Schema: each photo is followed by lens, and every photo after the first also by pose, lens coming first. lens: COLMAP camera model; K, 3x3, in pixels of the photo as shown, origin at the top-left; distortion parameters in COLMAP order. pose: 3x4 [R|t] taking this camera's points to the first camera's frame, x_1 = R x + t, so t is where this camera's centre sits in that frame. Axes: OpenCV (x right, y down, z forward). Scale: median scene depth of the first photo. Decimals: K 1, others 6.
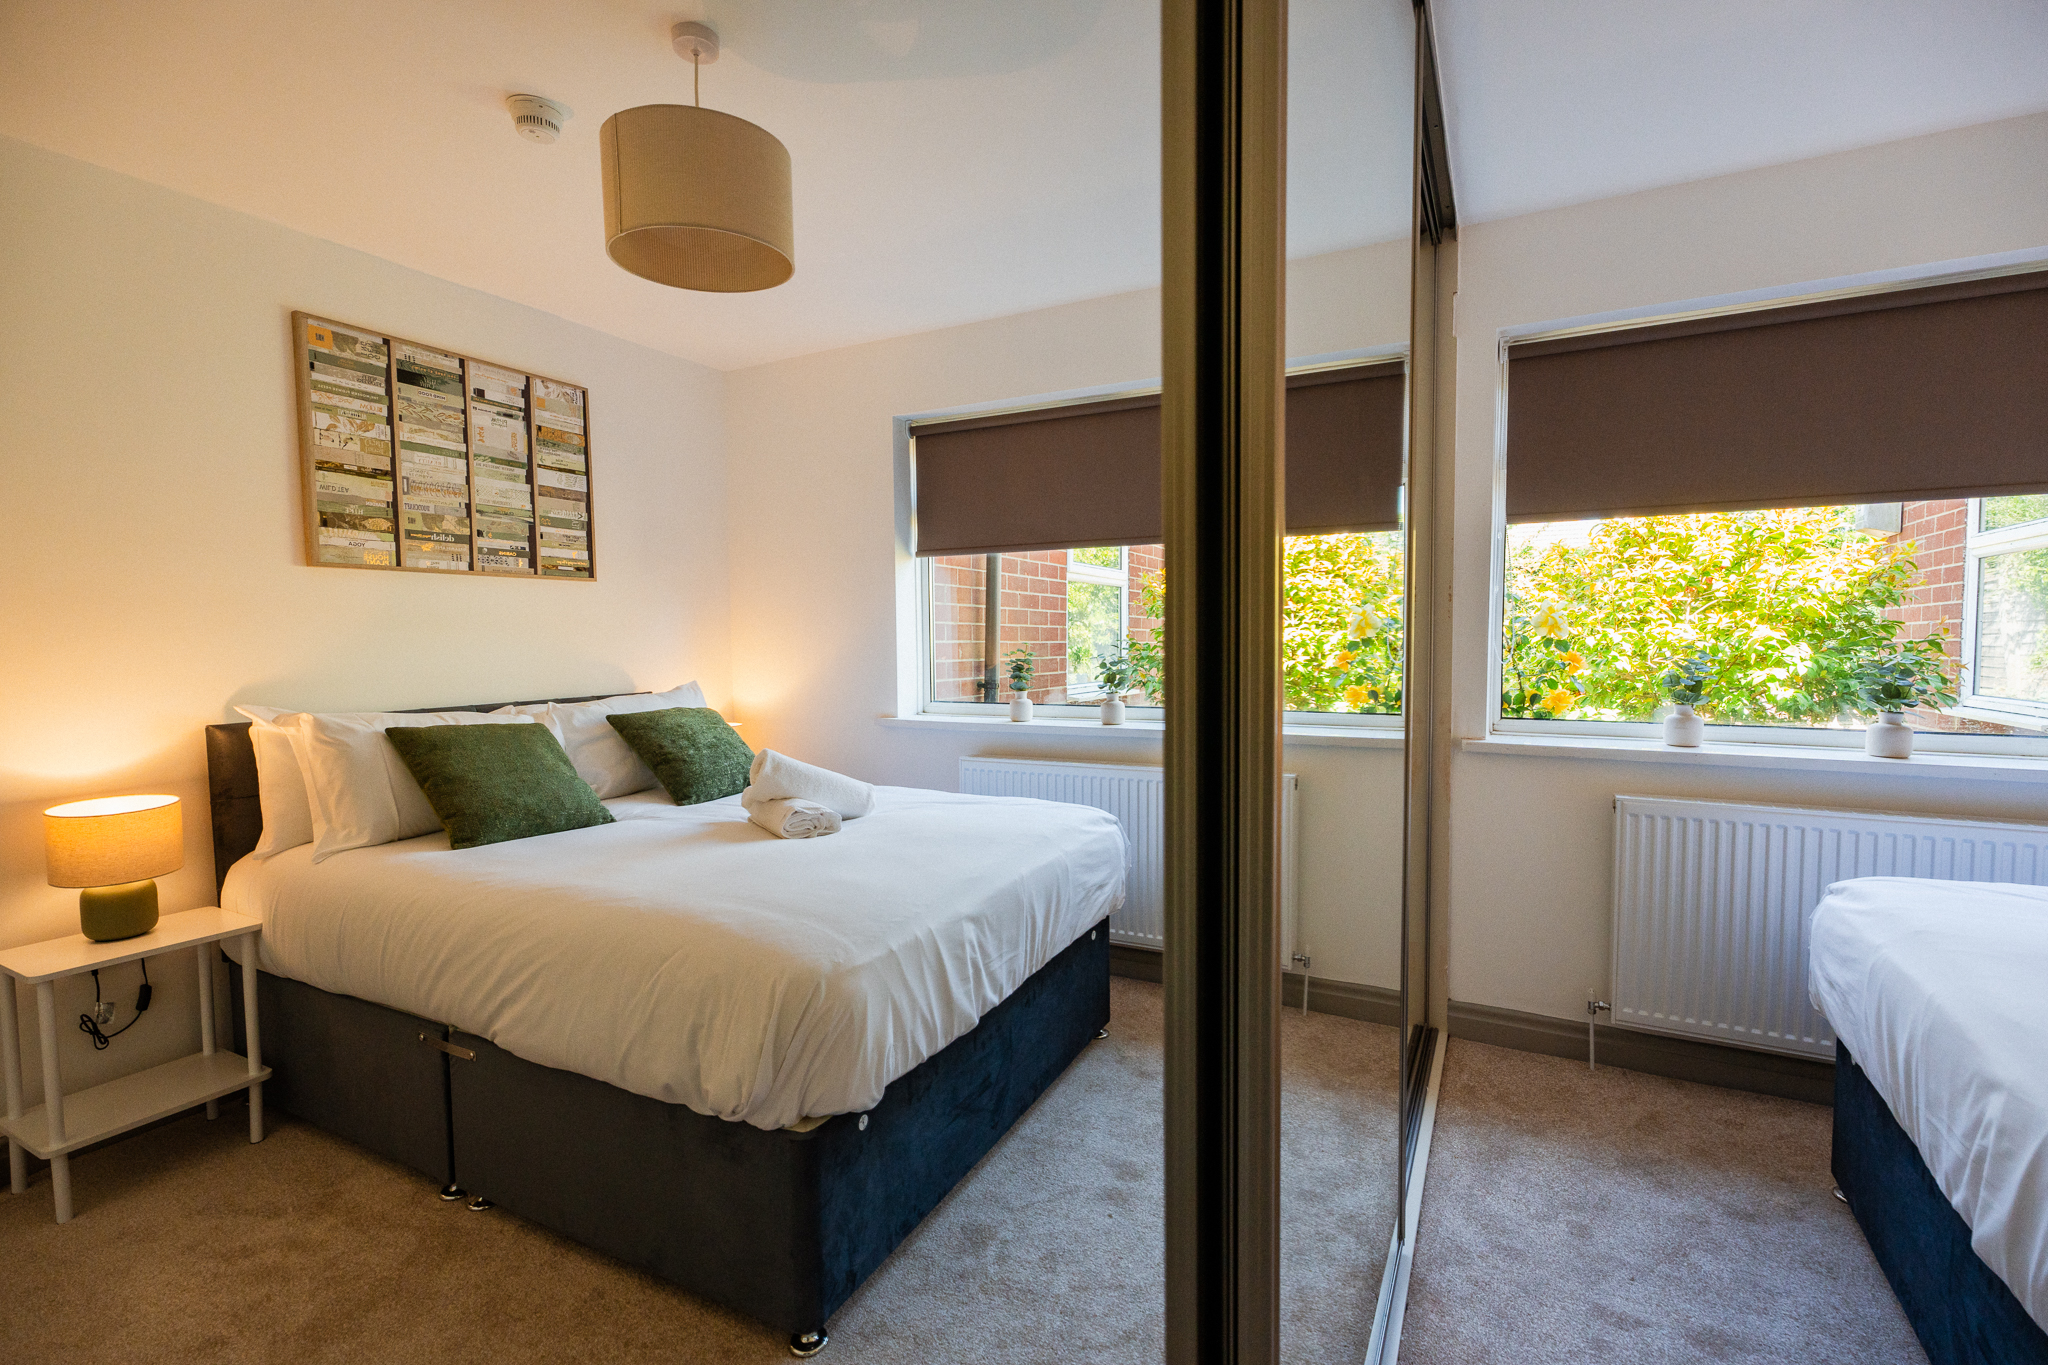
lens RADIAL K [[928.4, 0, 1022.5], [0, 928.4, 679.3], [0, 0, 1]] dist [-0.002154, 0.001092]
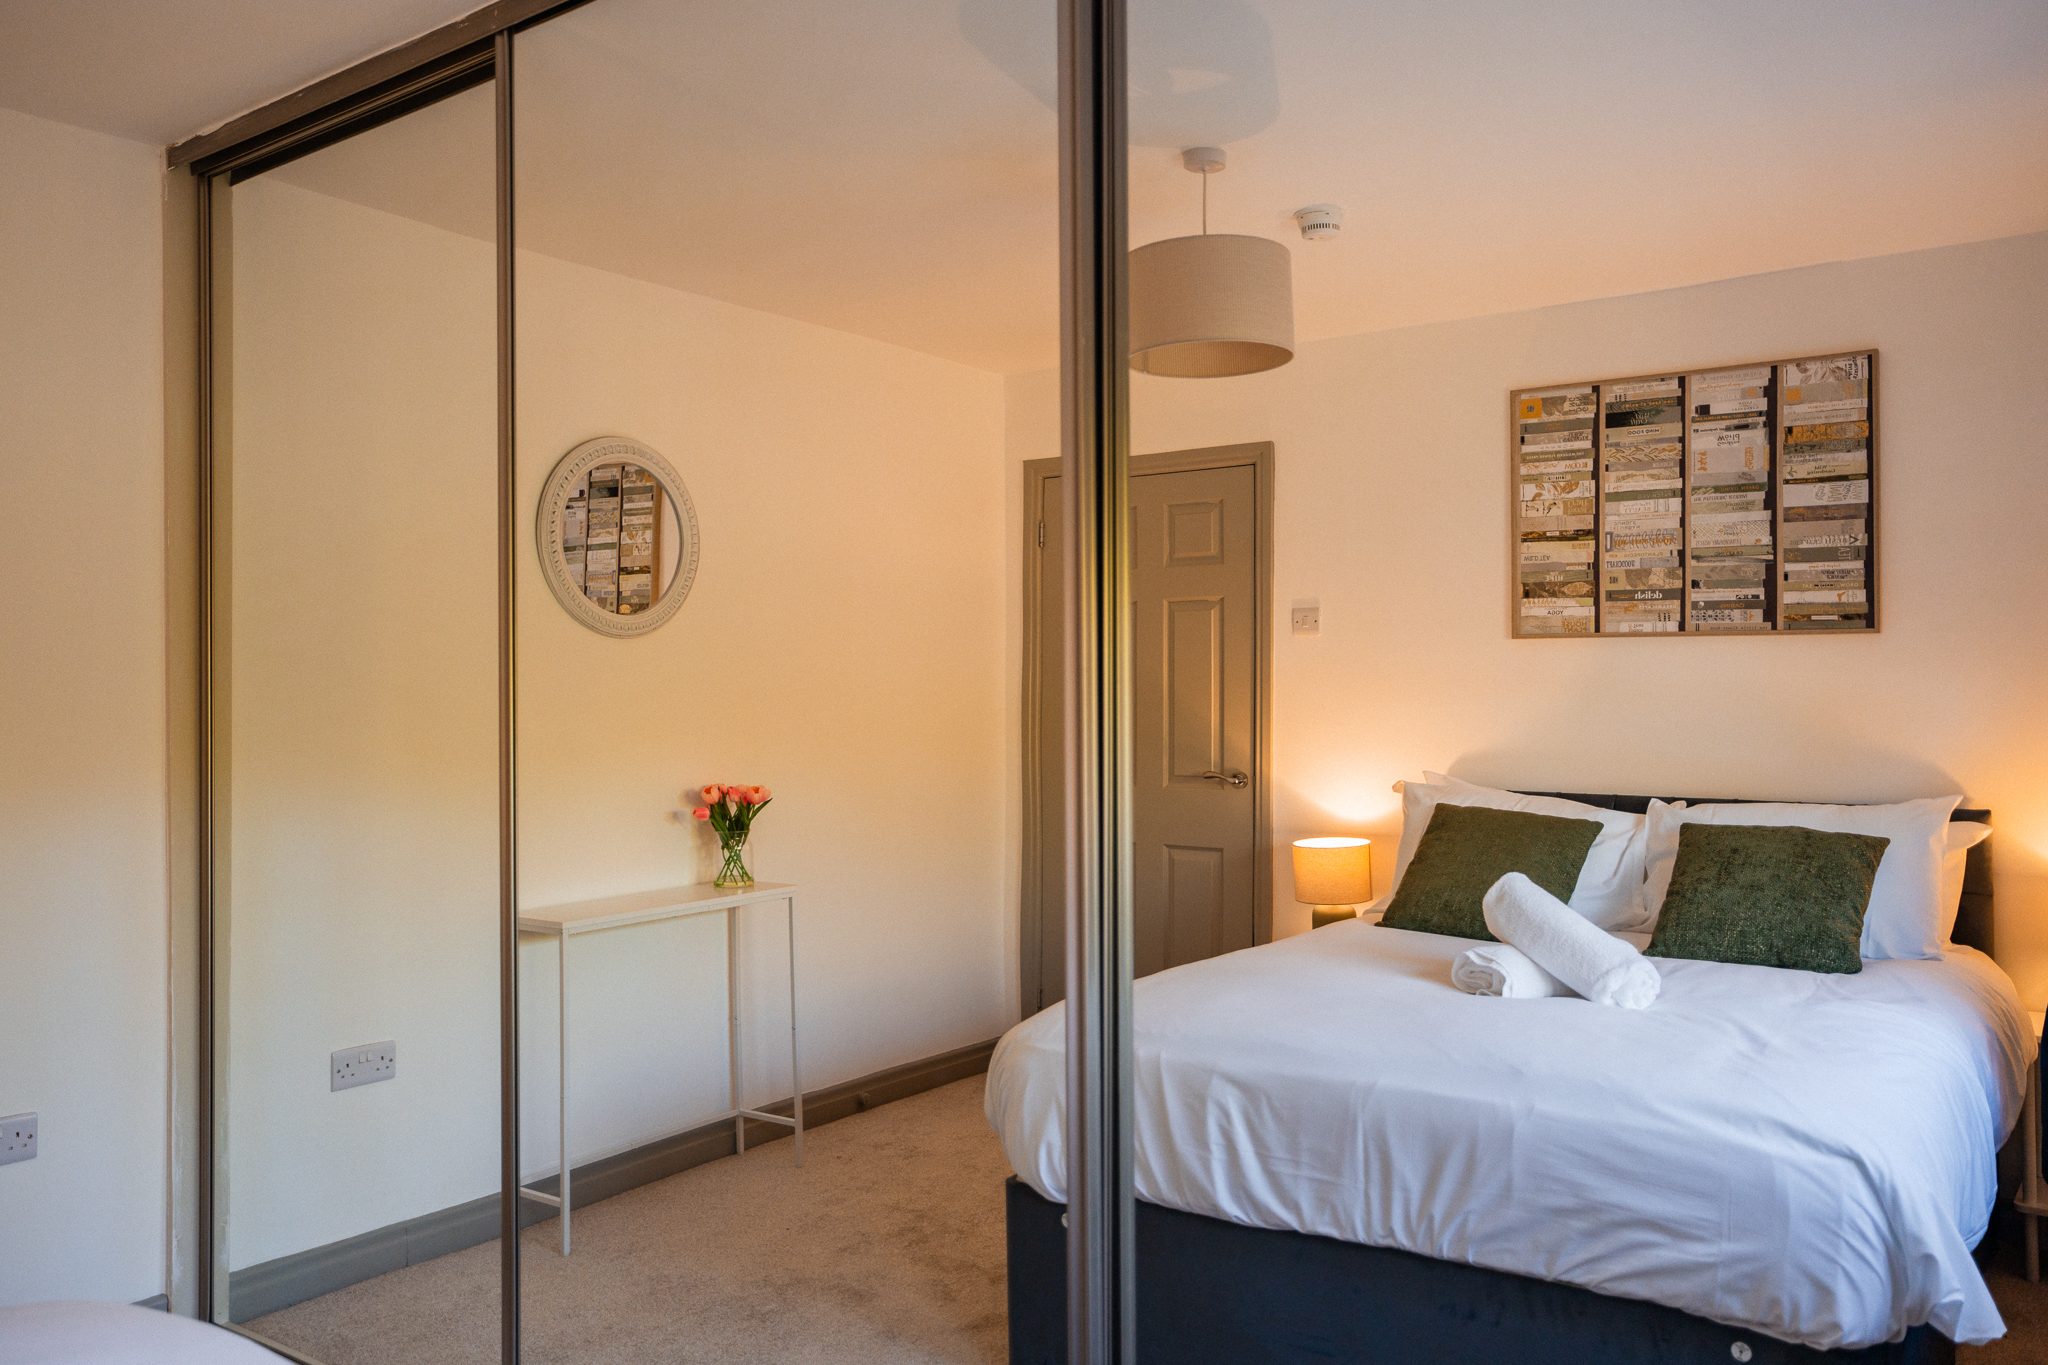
lens RADIAL K [[1485.5, 0, 1023.5], [0, 1485.5, 686.3], [0, 0, 1]] dist [0.014406, 0.004024]
pose [[-0.153738, 0.009588, -0.988065, 0.810290], [-0.047028, 0.998749, 0.017009, -0.065115], [0.986992, 0.049082, -0.153095, 0.644391]]
